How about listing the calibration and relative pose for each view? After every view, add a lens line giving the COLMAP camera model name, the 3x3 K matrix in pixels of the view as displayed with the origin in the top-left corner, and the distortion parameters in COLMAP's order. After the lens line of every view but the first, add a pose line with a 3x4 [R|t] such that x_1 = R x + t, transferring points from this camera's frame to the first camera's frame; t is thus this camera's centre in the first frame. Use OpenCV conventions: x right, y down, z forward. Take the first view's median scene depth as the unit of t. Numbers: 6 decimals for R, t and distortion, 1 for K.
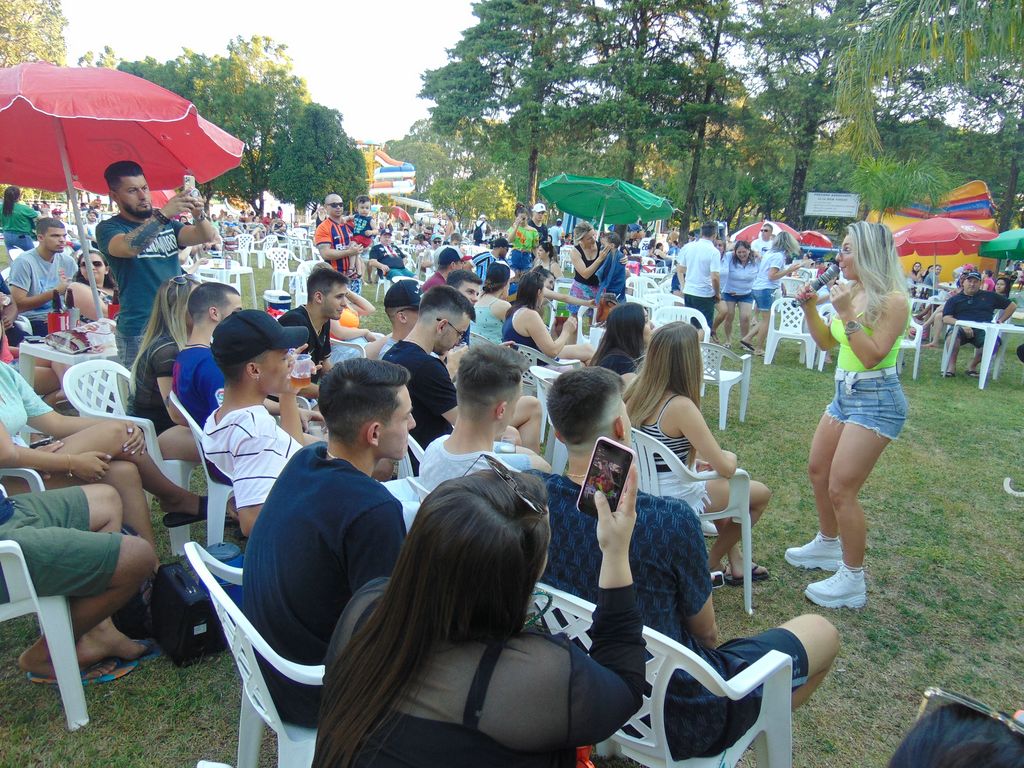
lens RADIAL K [[770.6, 0, 517.2], [0, 770.6, 379.9], [0, 0, 1]] dist [-0.024138, 0.060426]
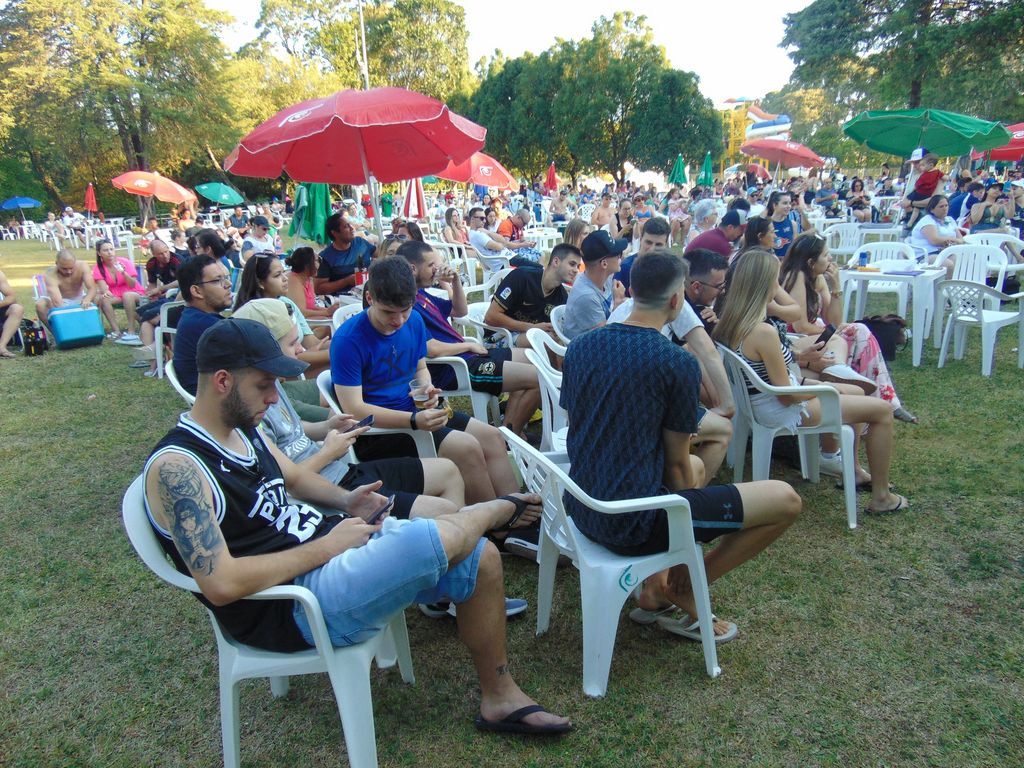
lens RADIAL K [[770.6, 0, 509.1], [0, 770.6, 380.1], [0, 0, 1]] dist [-0.024138, 0.060426]
pose [[0.884121, 0.024465, -0.466616, 0.029797], [-0.003851, 0.998976, 0.045081, 0.004833], [0.467242, -0.038060, 0.883310, -0.011105]]
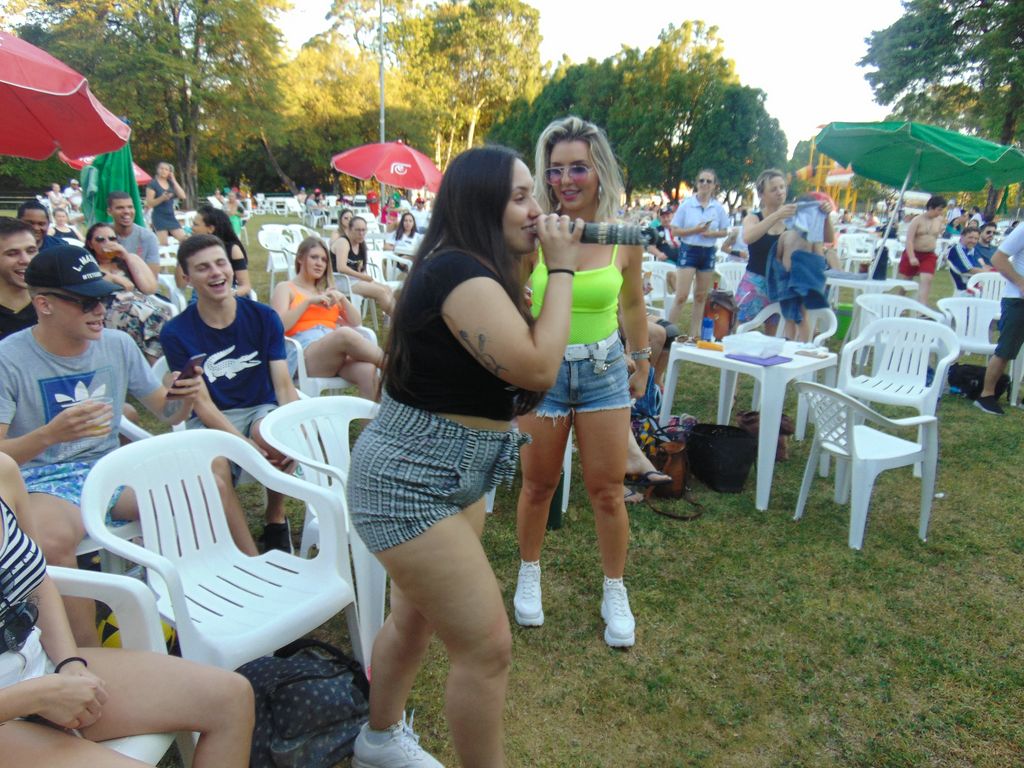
lens RADIAL K [[770.6, 0, 509.4], [0, 770.6, 381.5], [0, 0, 1]] dist [-0.024138, 0.060426]
pose [[0.833159, 0.105160, -0.542943, 0.053547], [-0.098967, 0.994258, 0.040706, -0.007679], [0.544106, 0.019819, 0.838782, 0.062932]]
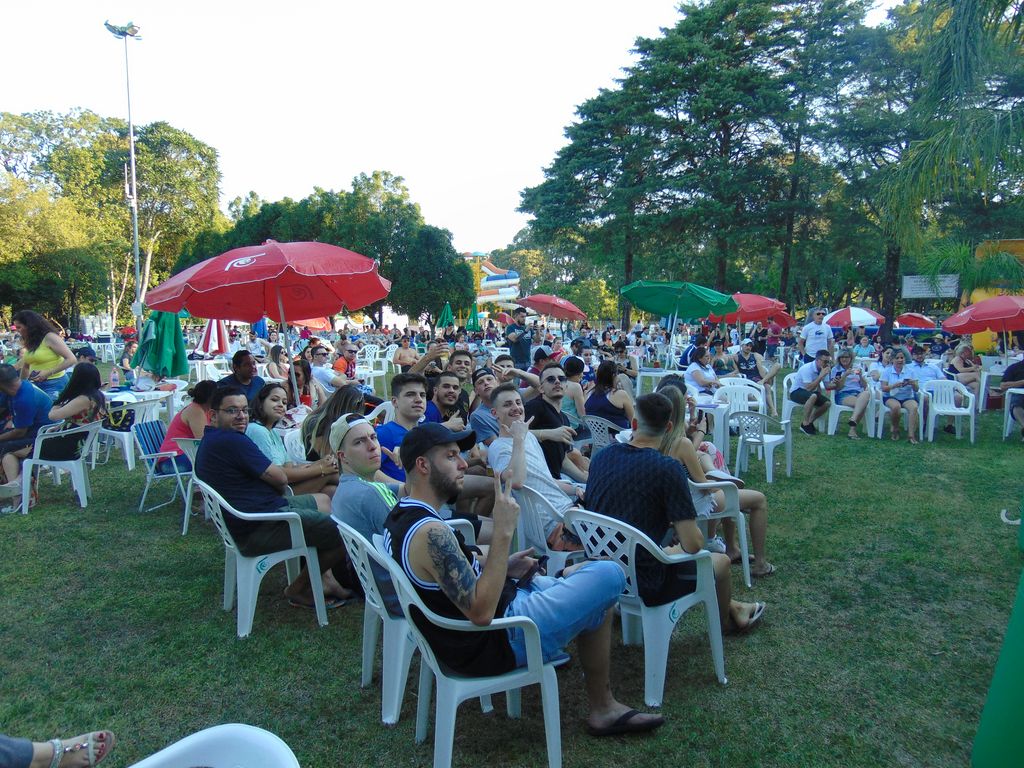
lens RADIAL K [[770.6, 0, 511.5], [0, 770.6, 378.1], [0, 0, 1]] dist [-0.024138, 0.060426]
pose [[0.988464, -0.044658, -0.144720, 0.007430], [0.025349, 0.990843, -0.132620, 0.008042], [0.149318, 0.127422, 0.980545, -0.041059]]
